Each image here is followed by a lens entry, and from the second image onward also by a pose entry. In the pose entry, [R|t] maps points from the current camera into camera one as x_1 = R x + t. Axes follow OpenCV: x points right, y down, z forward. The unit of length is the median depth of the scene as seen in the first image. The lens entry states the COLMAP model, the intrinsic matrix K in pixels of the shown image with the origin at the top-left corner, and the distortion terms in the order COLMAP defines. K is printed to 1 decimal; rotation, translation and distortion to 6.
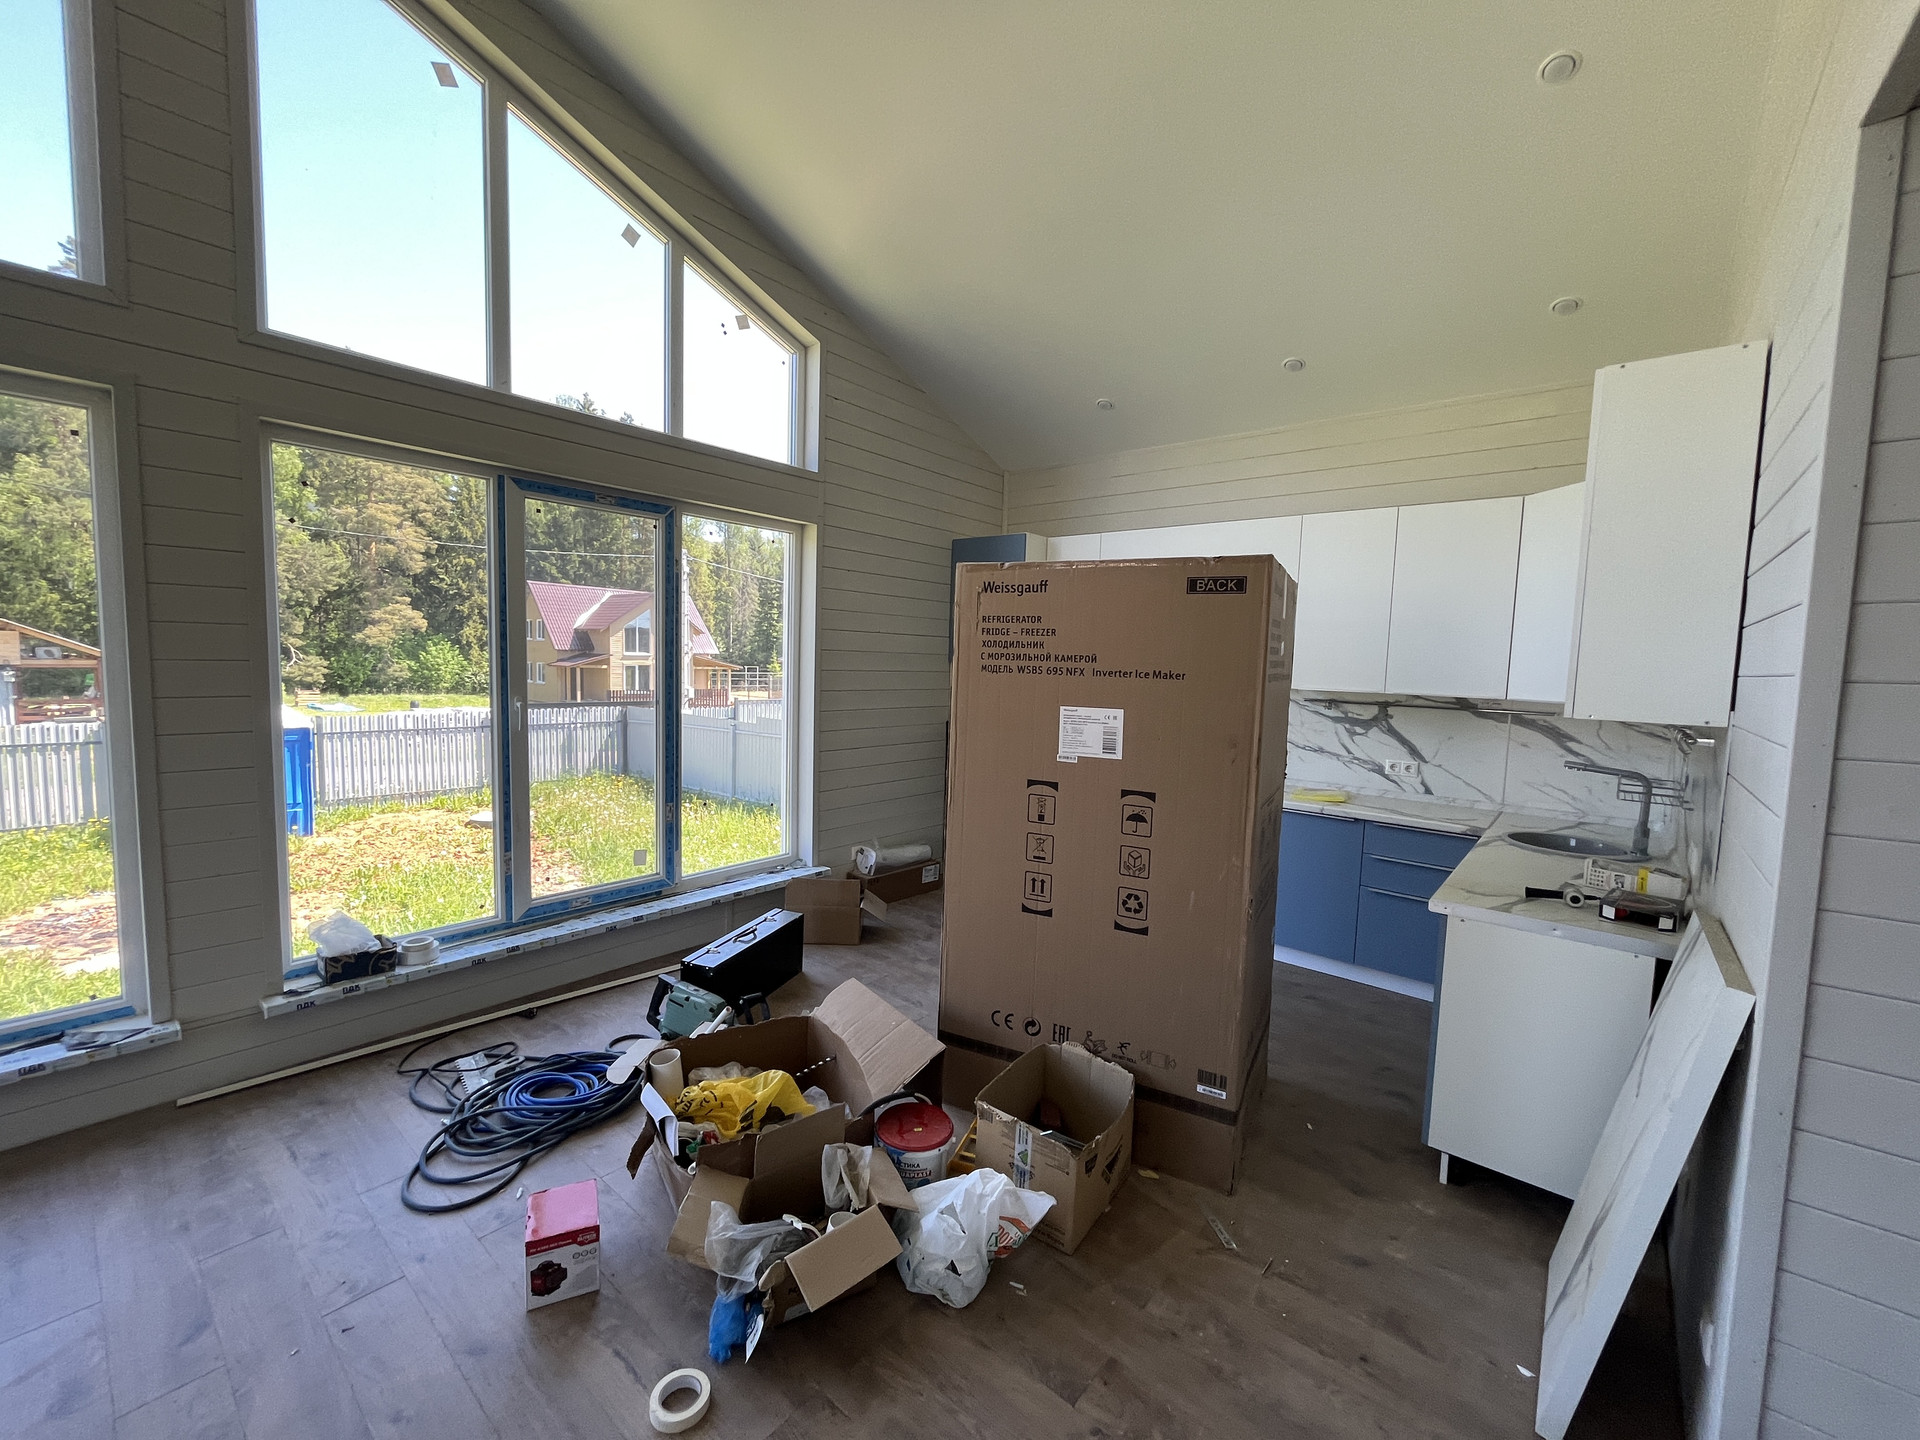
lens RADIAL K [[773.7, 0, 954.6], [0, 773.7, 717.5], [0, 0, 1]] dist [-0.005180, 0.000603]
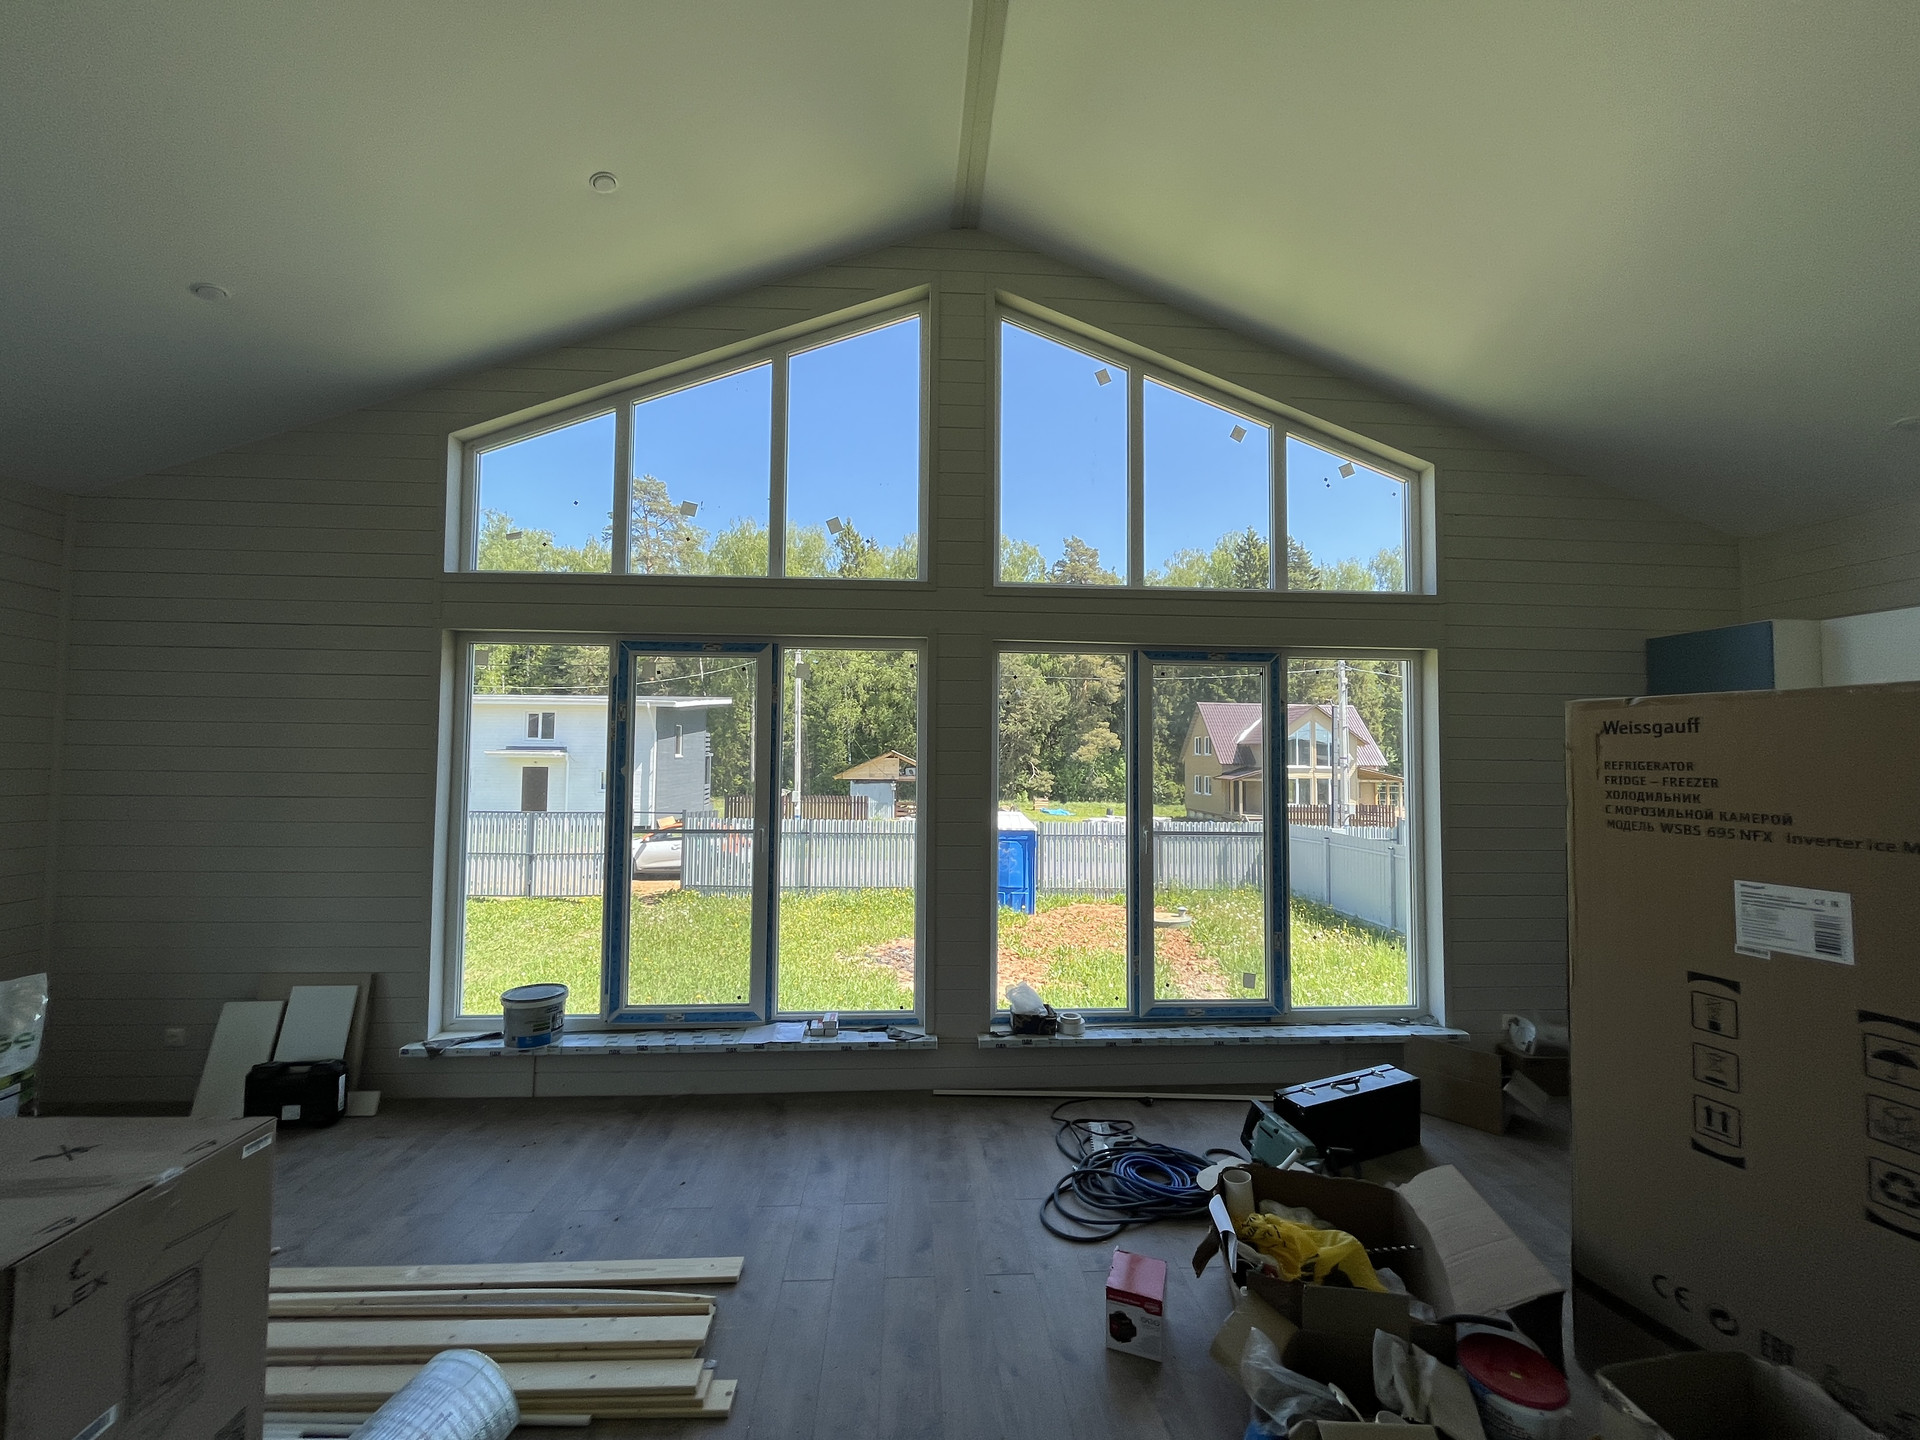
lens RADIAL K [[773.7, 0, 954.6], [0, 773.7, 717.5], [0, 0, 1]] dist [-0.005180, 0.000603]
pose [[0.688763, -0.058132, -0.722653, 0.139230], [-0.045814, 0.991298, -0.123408, -0.037480], [0.723538, 0.118107, 0.680106, -0.078869]]
